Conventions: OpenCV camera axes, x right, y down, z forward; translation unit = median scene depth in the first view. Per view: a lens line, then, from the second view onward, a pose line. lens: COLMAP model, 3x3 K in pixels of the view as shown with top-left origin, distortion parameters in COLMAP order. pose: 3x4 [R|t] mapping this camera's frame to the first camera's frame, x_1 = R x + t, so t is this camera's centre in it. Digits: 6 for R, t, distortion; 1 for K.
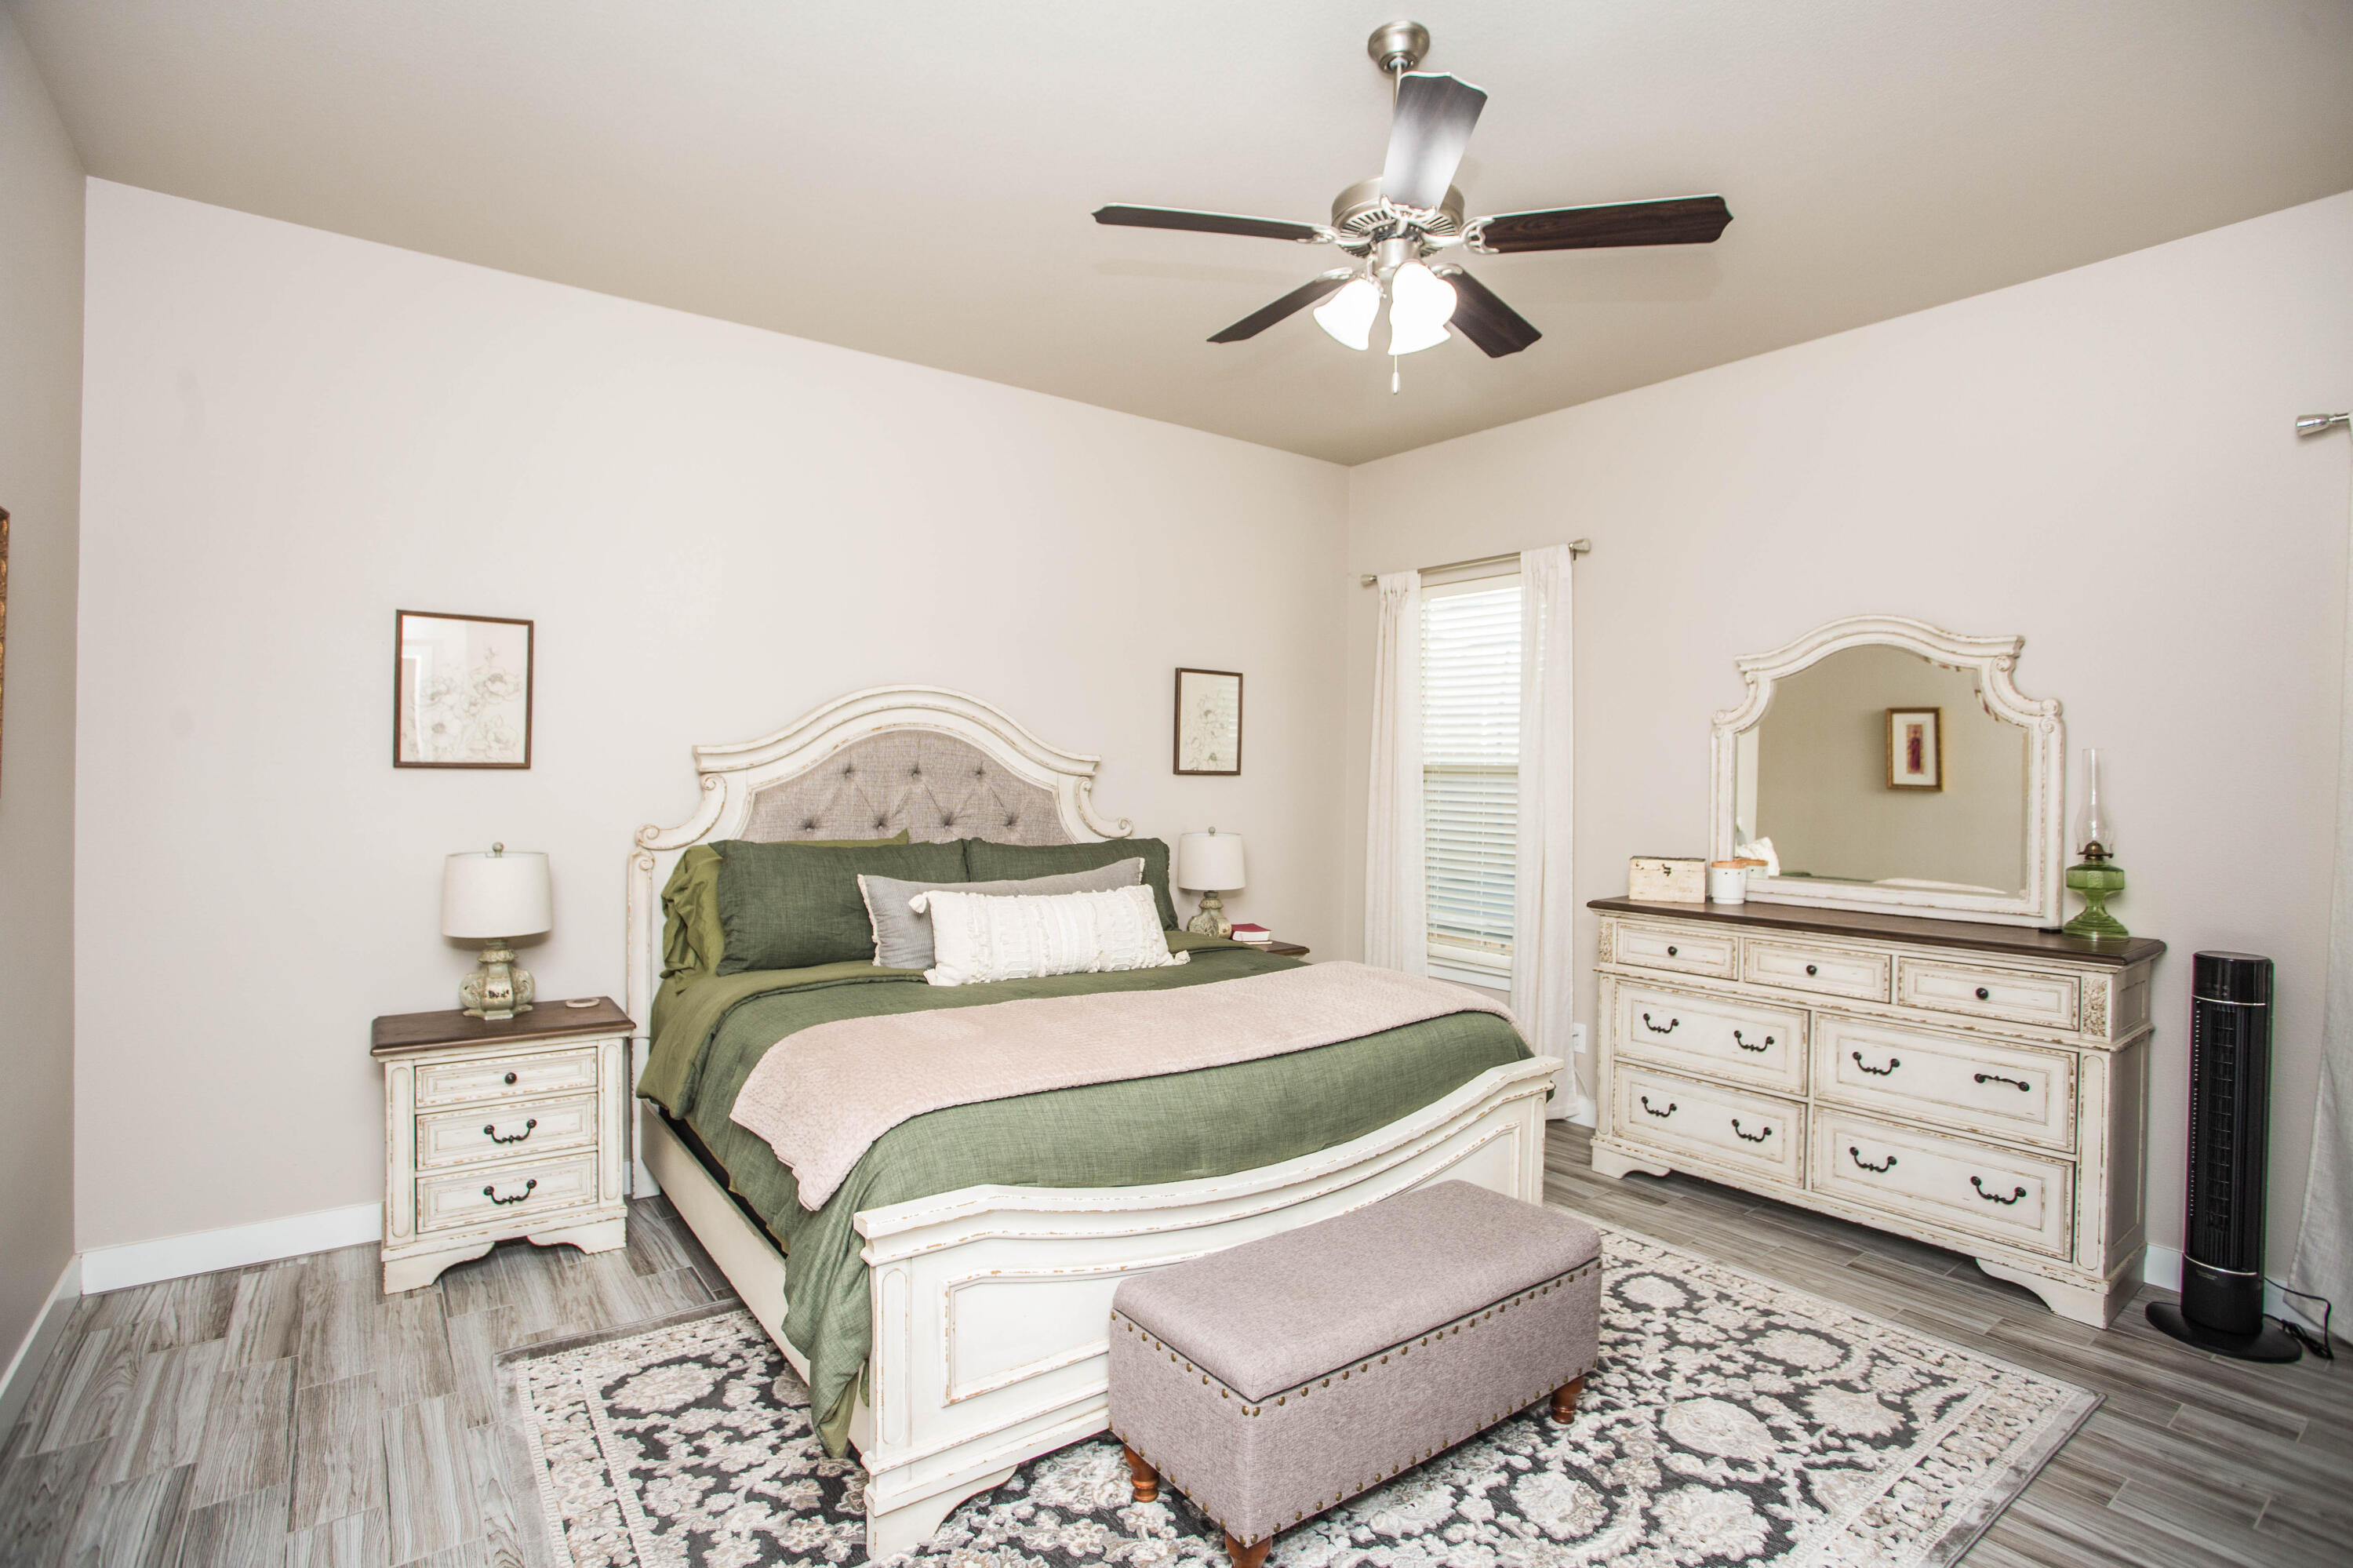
lens RADIAL K [[1151.2, 0, 1166.3], [0, 1151.2, 753.5], [0, 0, 1]] dist [-0.059134, 0.022276]
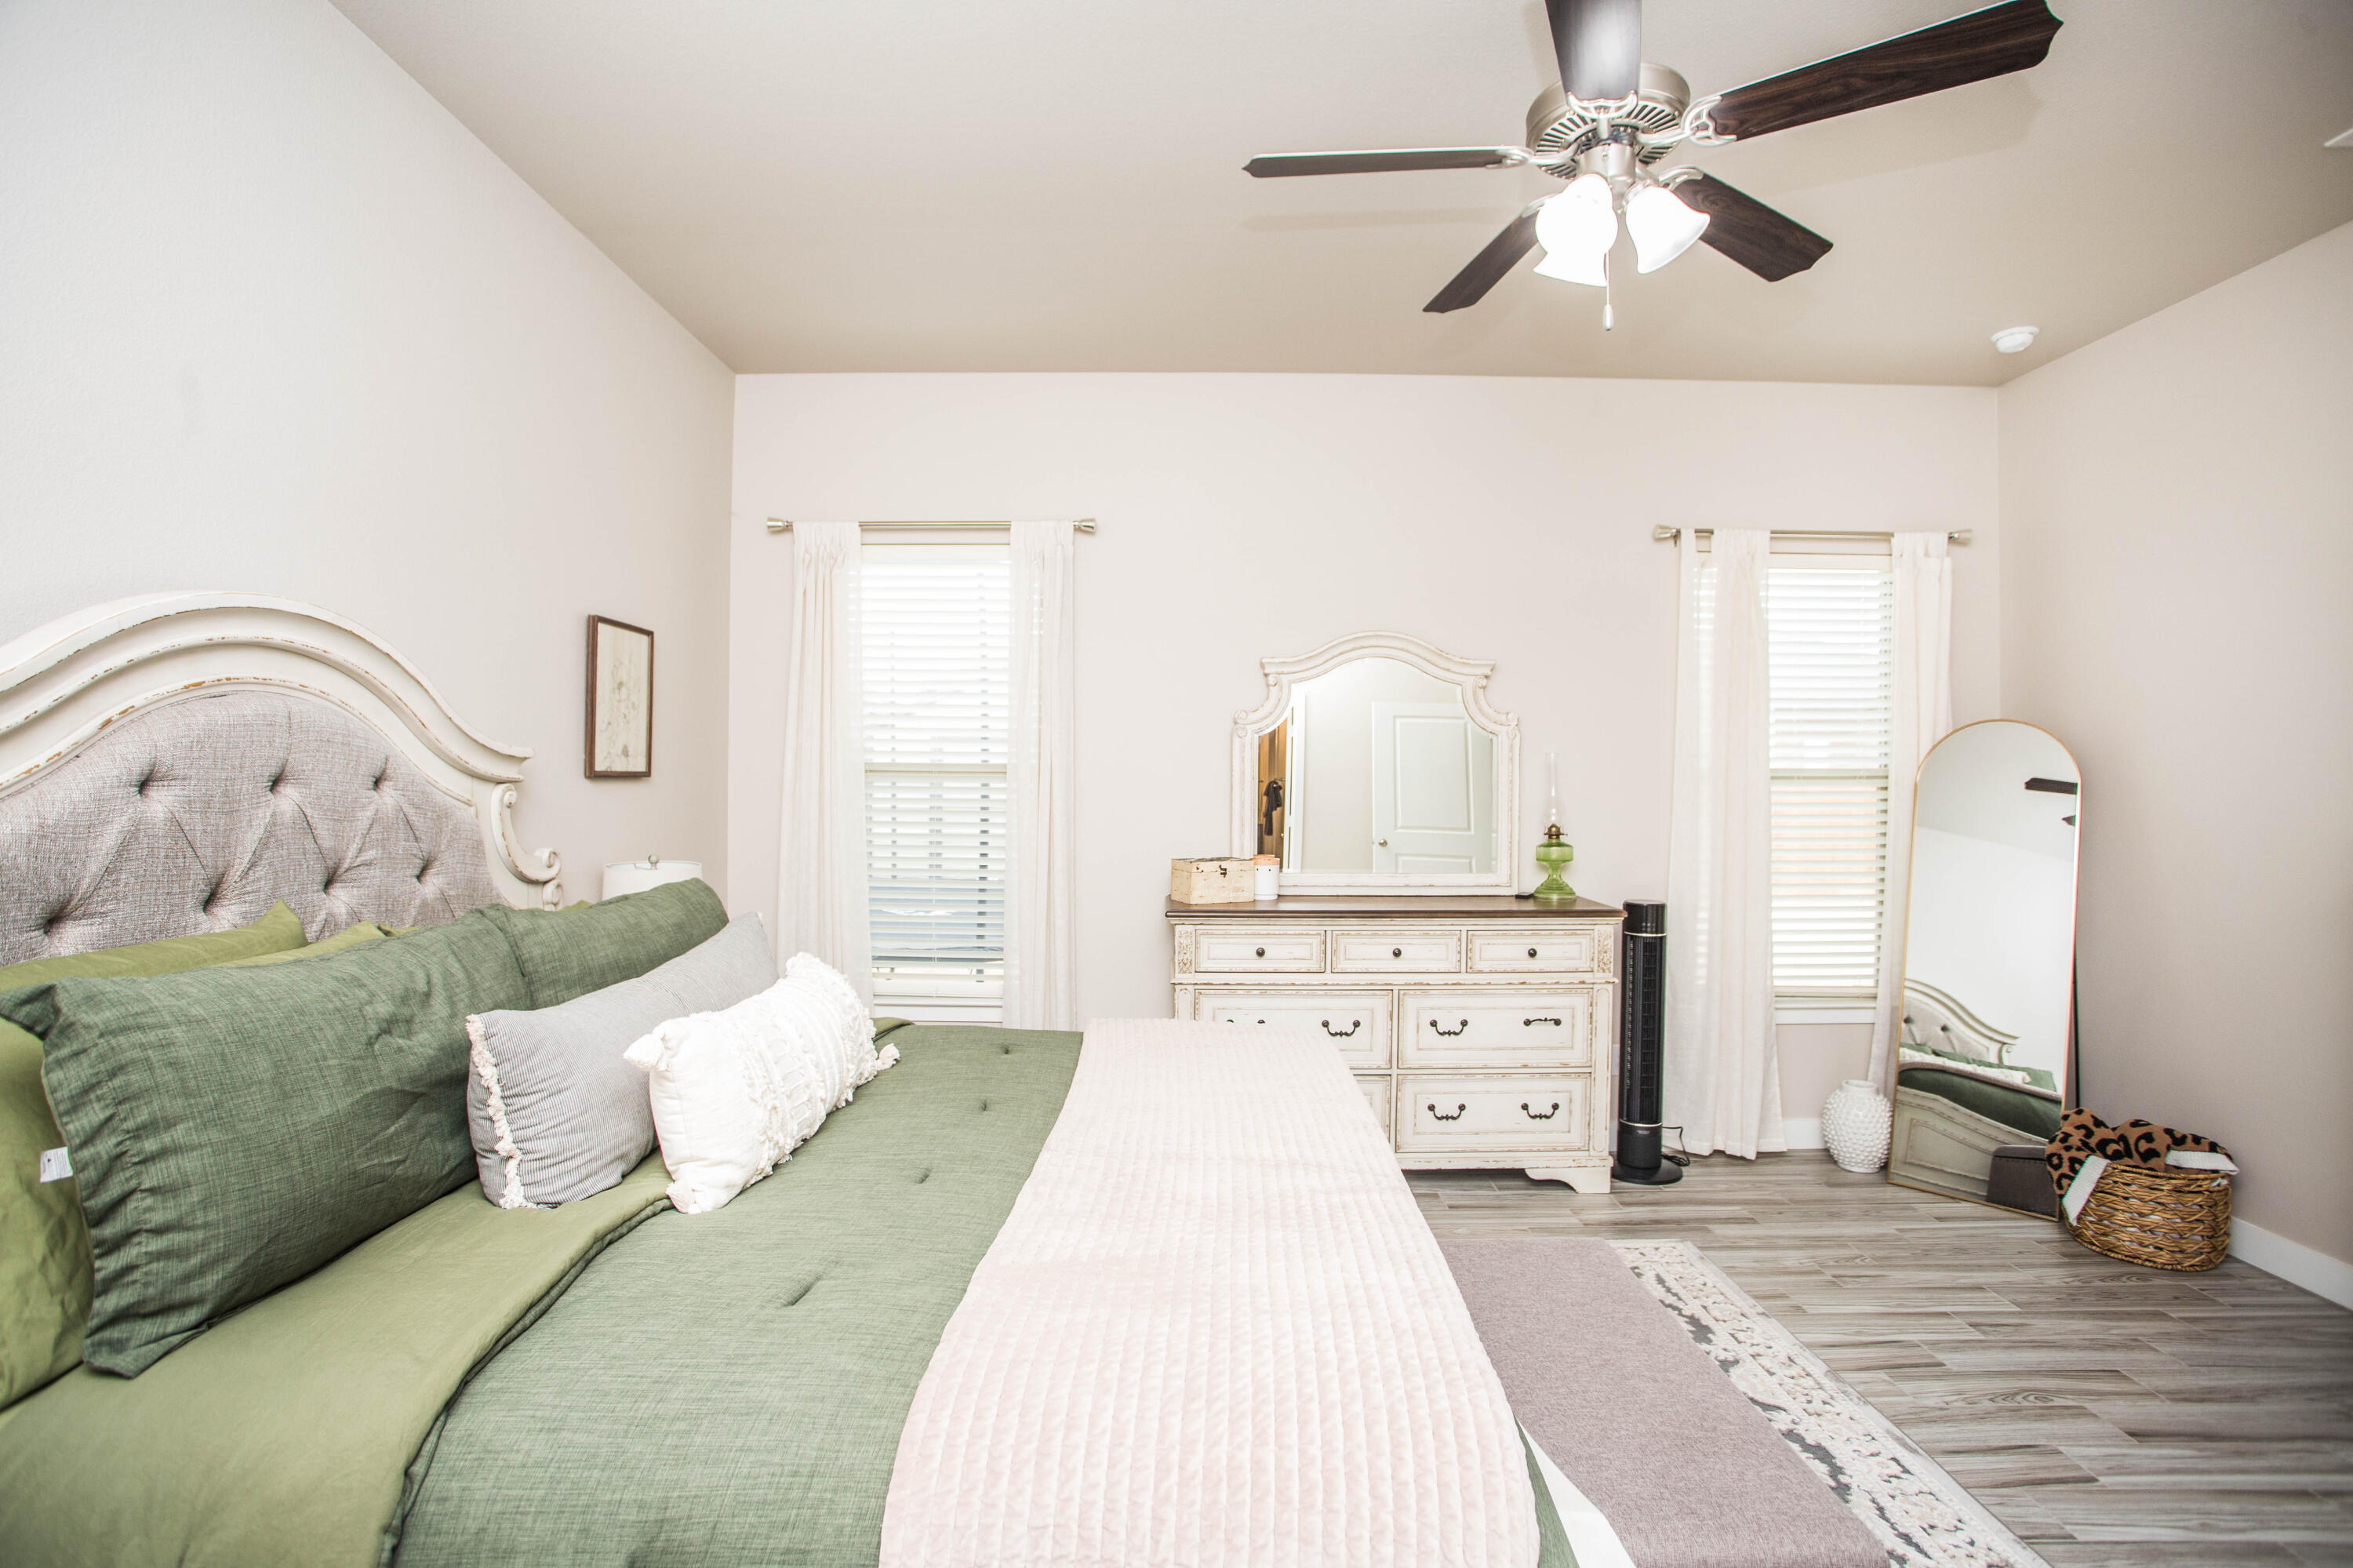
lens RADIAL K [[1151.2, 0, 1185.2], [0, 1151.2, 760.0], [0, 0, 1]] dist [-0.059134, 0.022276]
pose [[0.591088, 0.002941, 0.806602, -0.462302], [-0.009865, 0.999945, 0.003583, 0.003312], [-0.806547, -0.010075, 0.591084, 0.526237]]
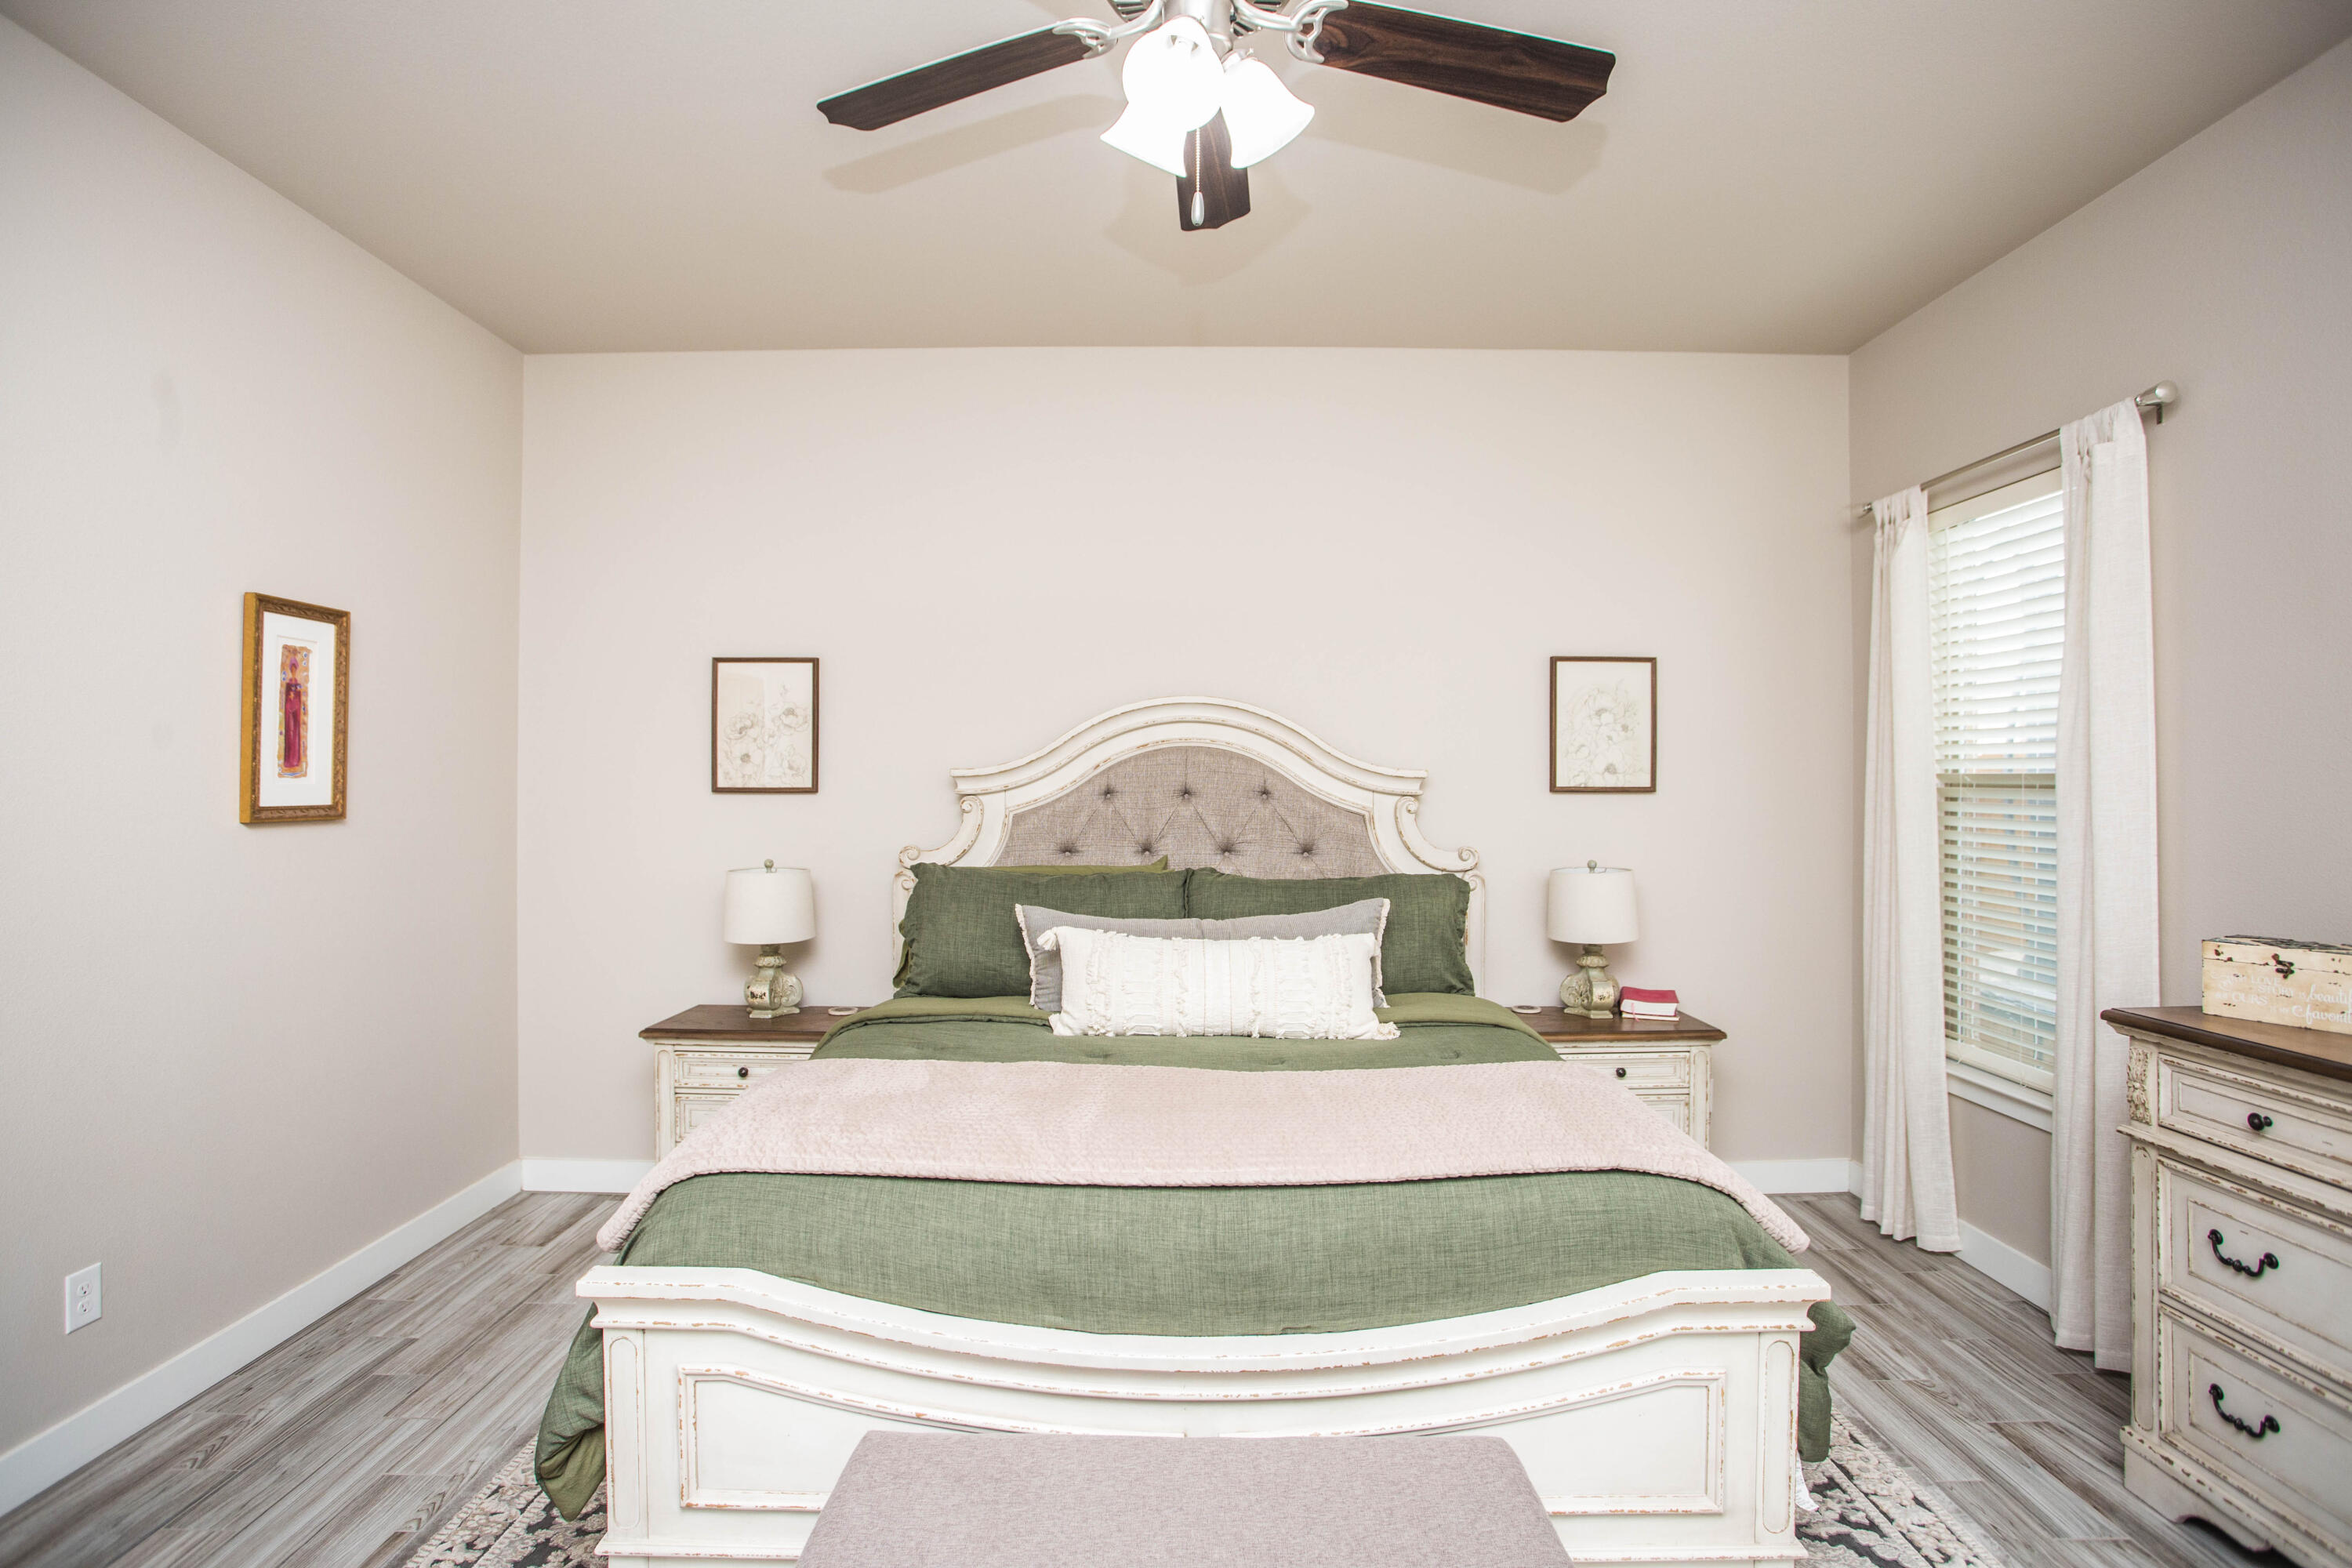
lens RADIAL K [[1150.6, 0, 1179.2], [0, 1150.6, 772.4], [0, 0, 1]] dist [-0.059134, 0.022276]
pose [[0.800133, -0.018672, -0.599532, 0.407448], [0.017455, 0.999817, -0.007844, 0.008626], [0.599569, -0.004189, 0.800312, 0.333610]]
